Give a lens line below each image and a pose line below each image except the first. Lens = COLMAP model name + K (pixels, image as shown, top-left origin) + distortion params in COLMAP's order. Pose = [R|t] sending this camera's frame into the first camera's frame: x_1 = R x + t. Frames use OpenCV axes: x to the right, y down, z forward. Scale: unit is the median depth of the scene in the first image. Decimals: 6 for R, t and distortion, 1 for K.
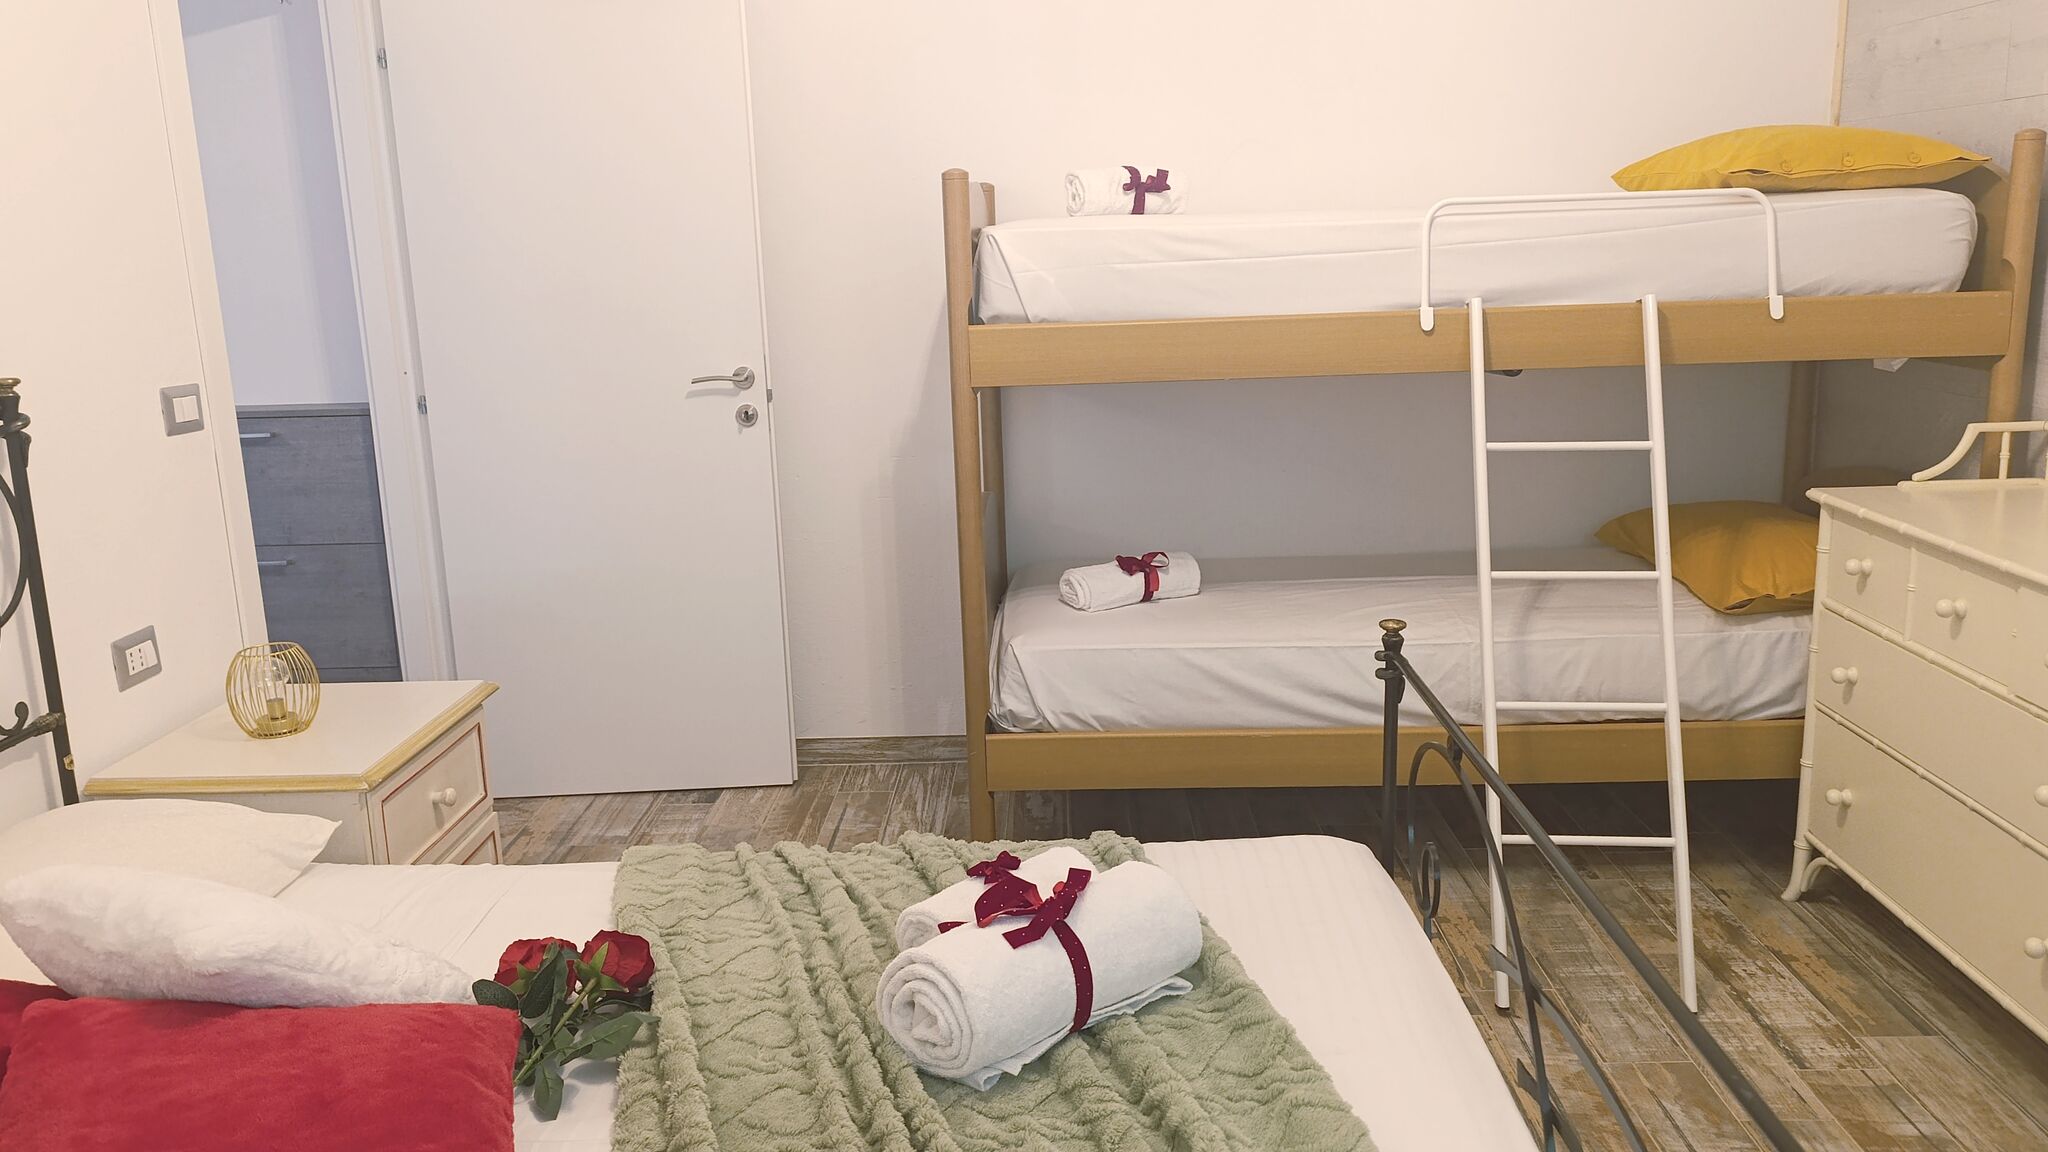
lens RADIAL K [[1529.0, 0, 1034.0], [0, 1529.0, 569.3], [0, 0, 1]] dist [0.039808, -0.047180]
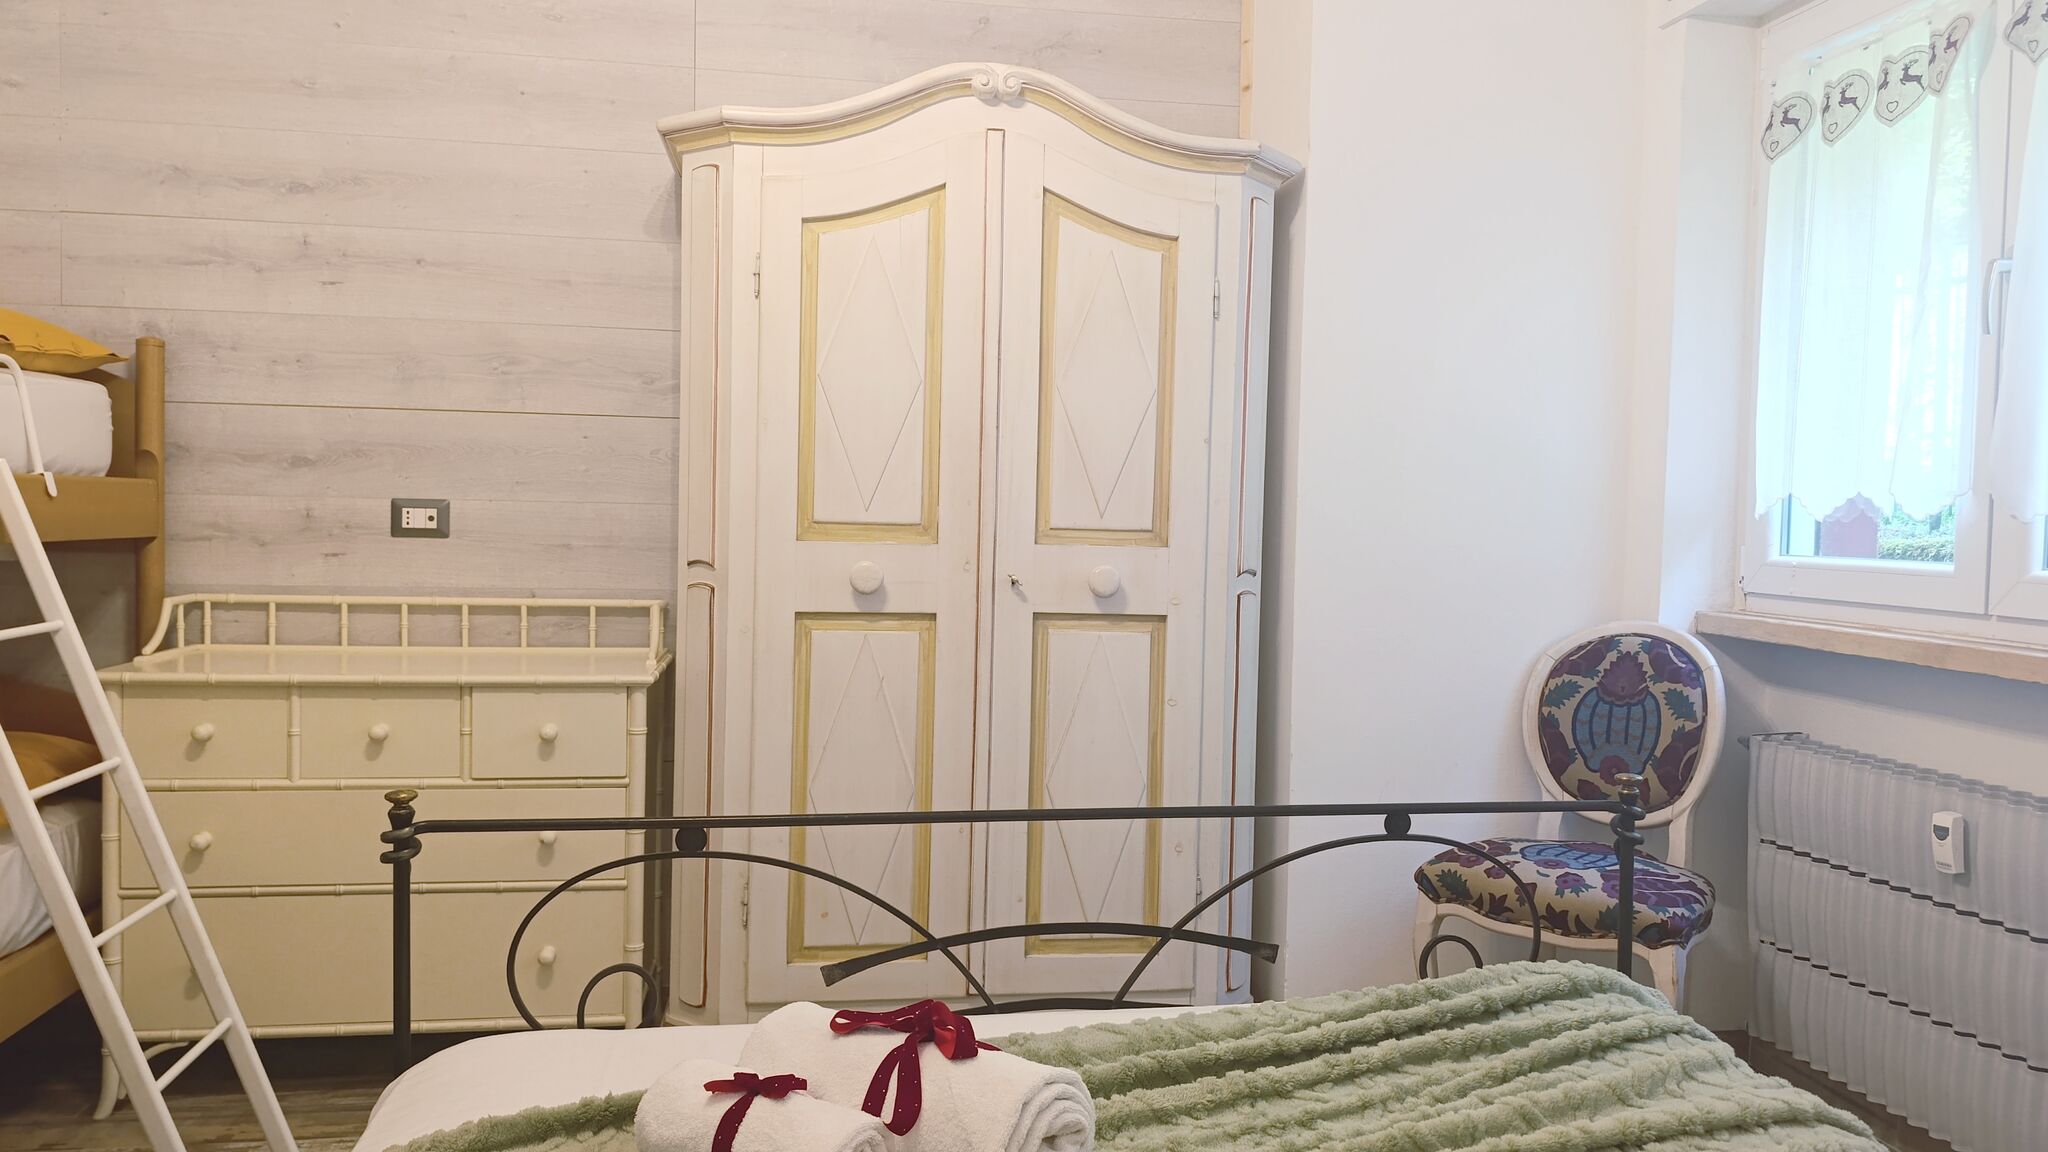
lens RADIAL K [[1400.8, 0, 1034.3], [0, 1400.8, 563.8], [0, 0, 1]] dist [0.046228, -0.058166]
pose [[-0.188946, -0.011075, 0.981925, -0.471983], [0.192631, 0.980091, 0.048122, -0.047948], [-0.962908, 0.198242, -0.183050, 0.582100]]
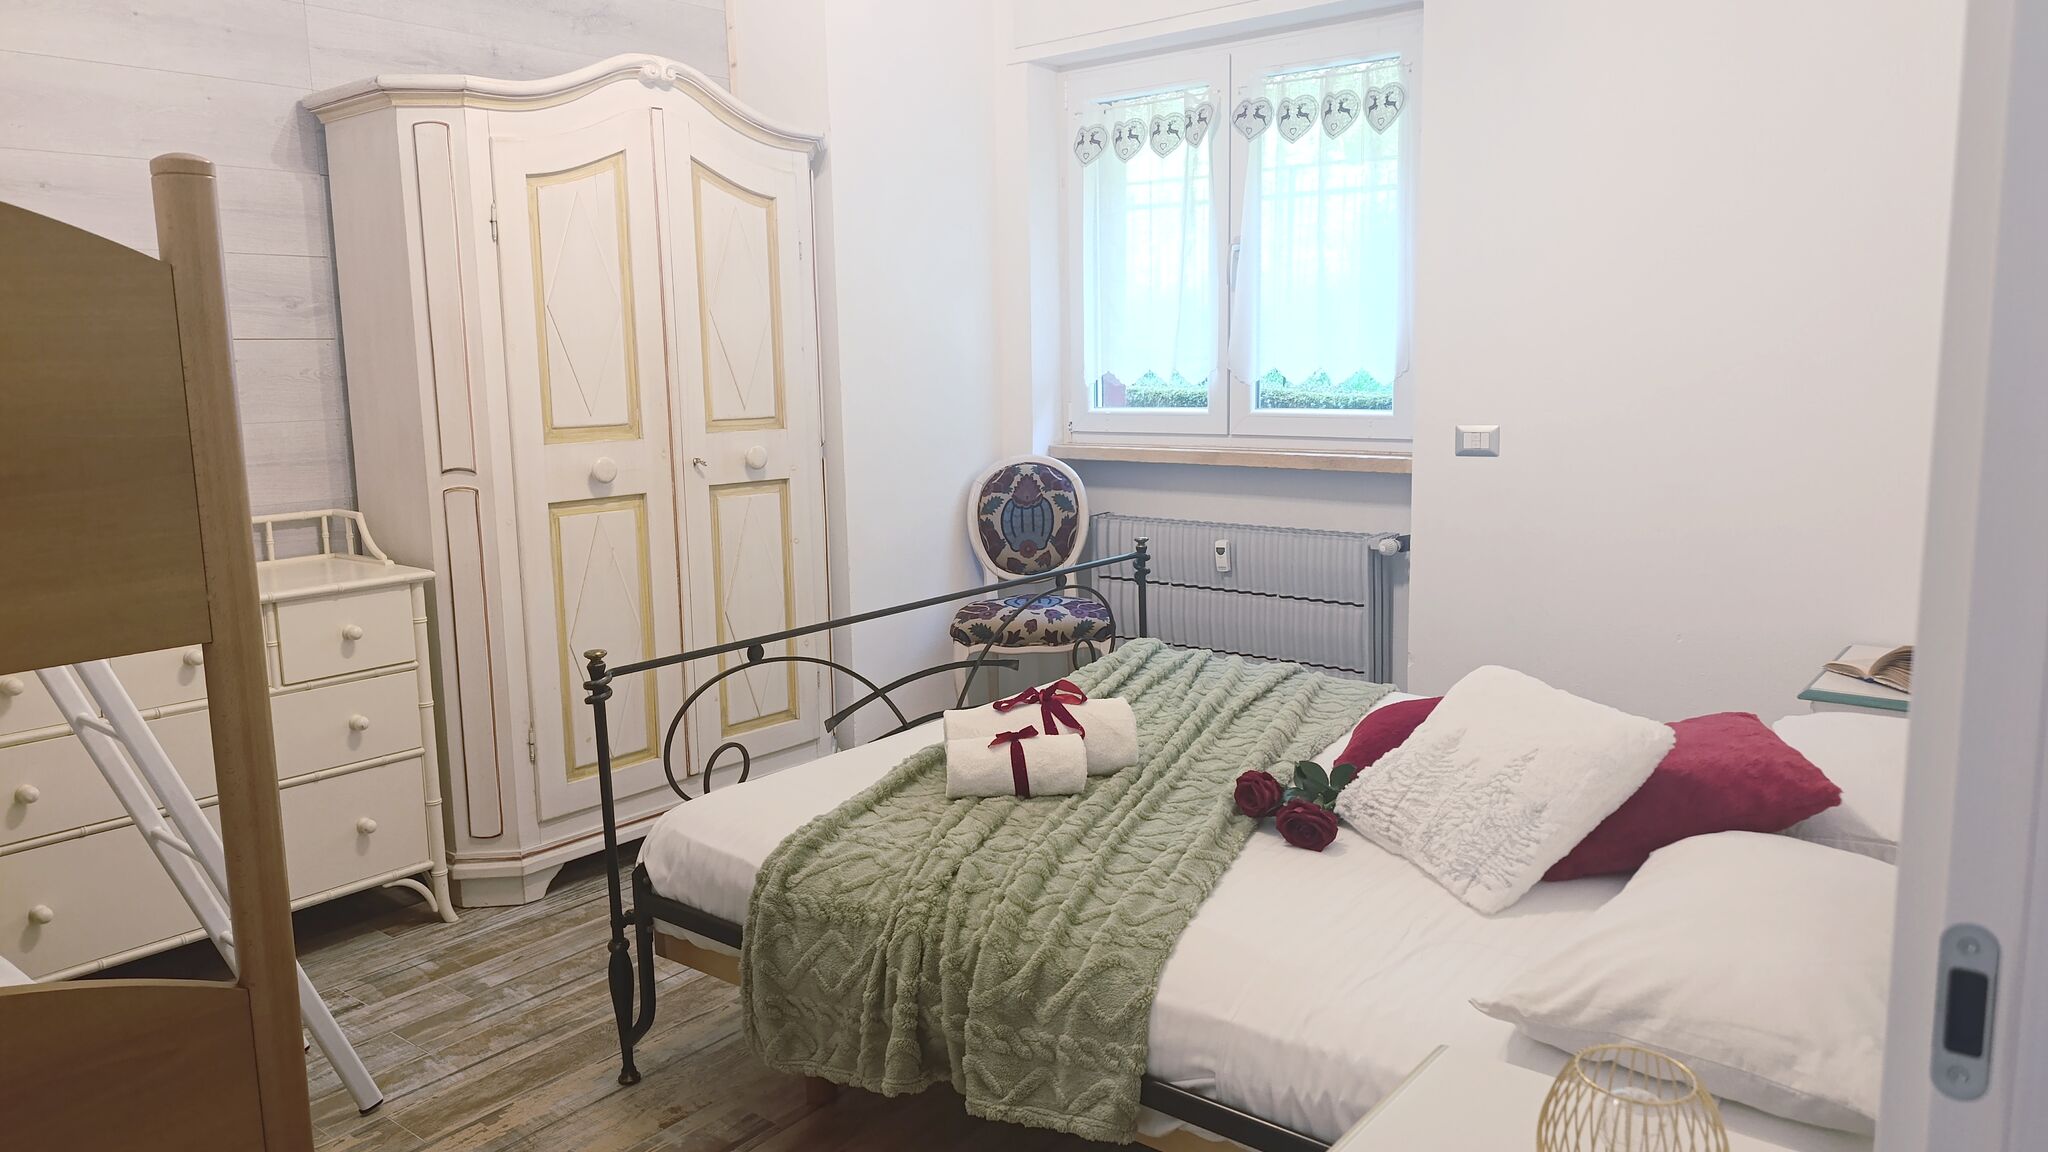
lens RADIAL K [[1400.8, 0, 1037.5], [0, 1400.8, 562.8], [0, 0, 1]] dist [0.046228, -0.058166]
pose [[-0.796146, -0.044313, 0.603480, -0.536417], [0.170397, 0.940538, 0.293860, -0.225933], [-0.580617, 0.336787, -0.741255, 1.205901]]
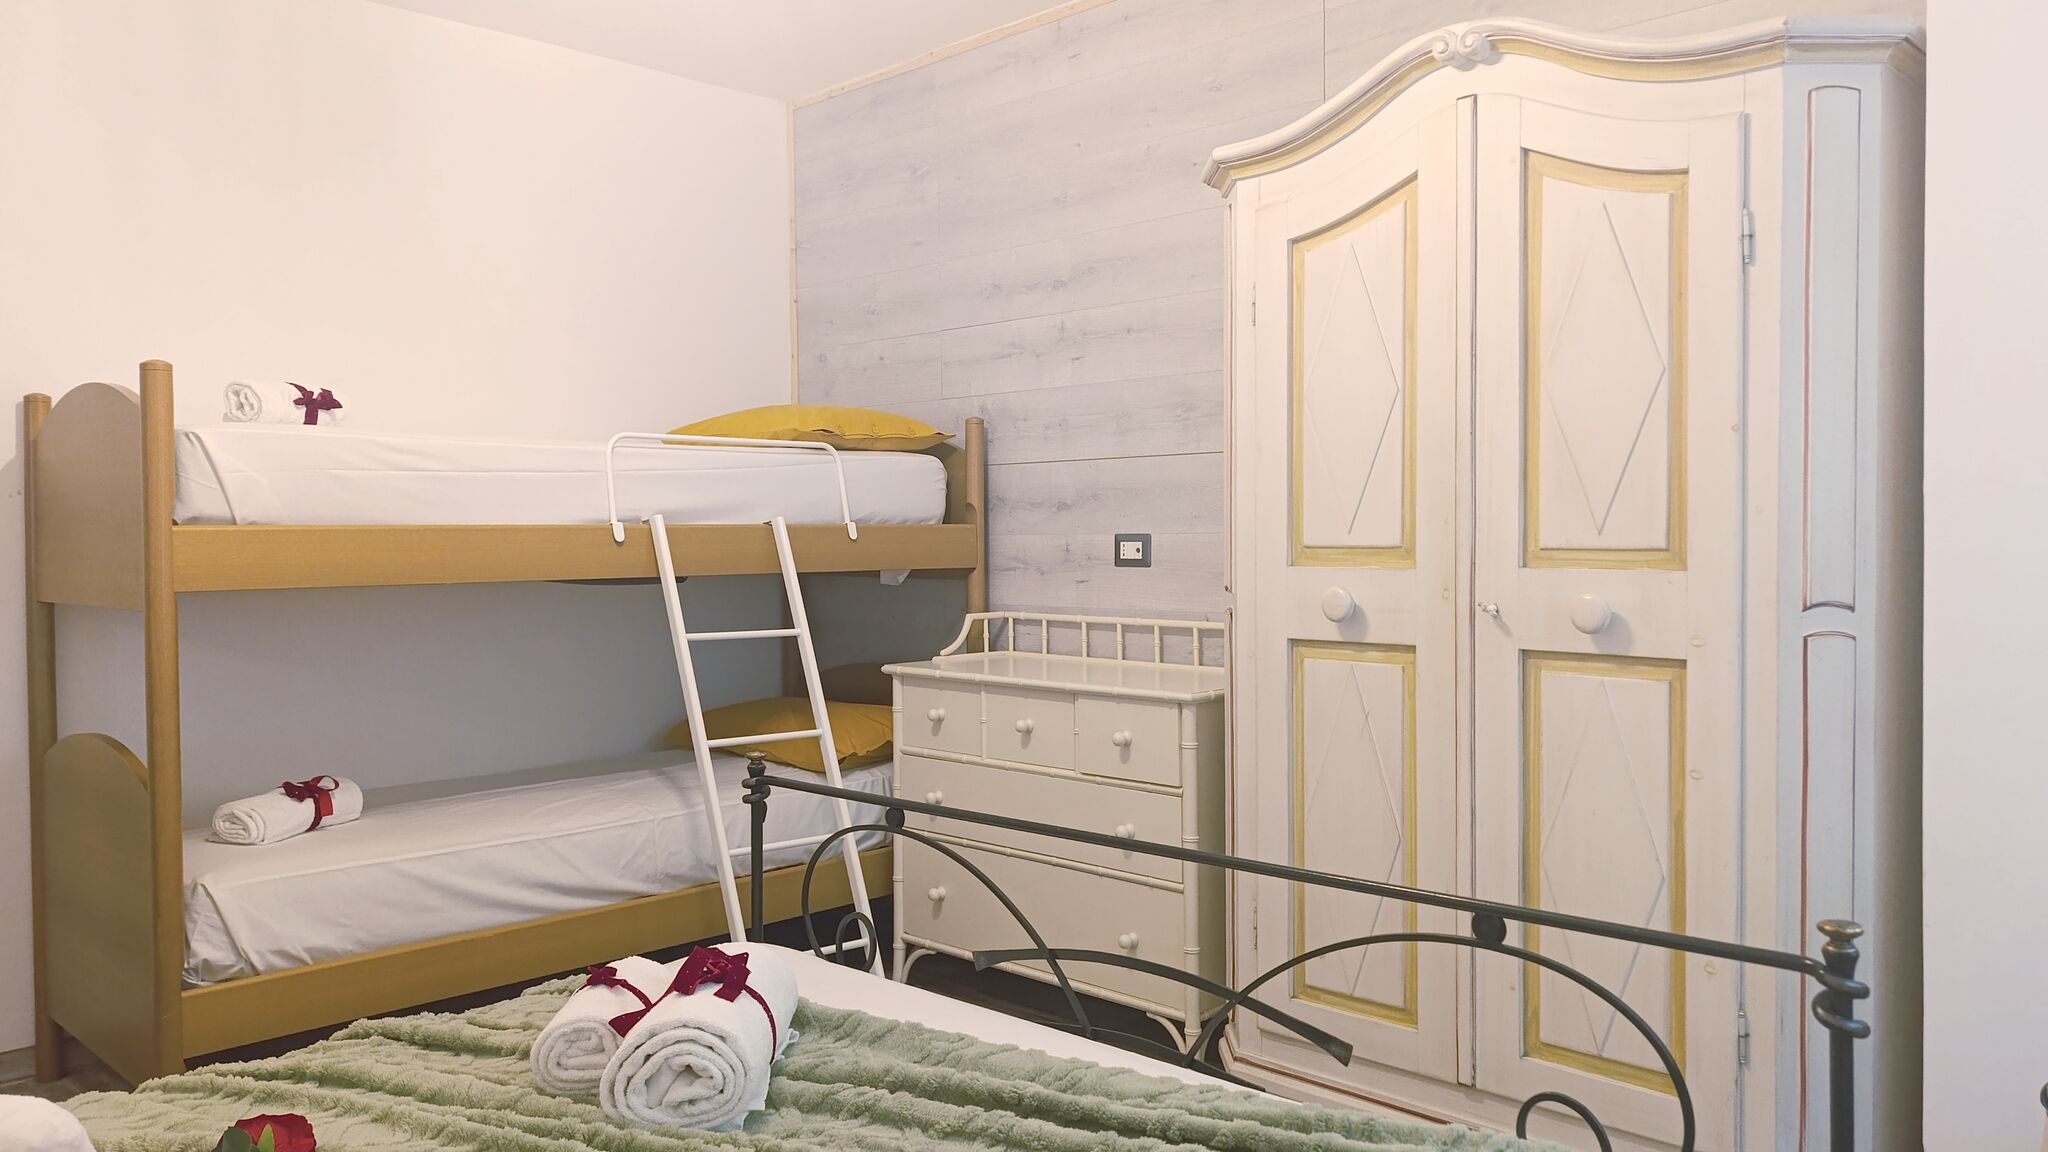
lens RADIAL K [[1490.3, 0, 1045.3], [0, 1490.3, 569.3], [0, 0, 1]] dist [0.036895, -0.029910]
pose [[0.672427, 0.008027, 0.740120, -0.356993], [0.143972, 0.979424, -0.141426, 0.068645], [-0.726026, 0.201656, 0.657435, 0.034345]]
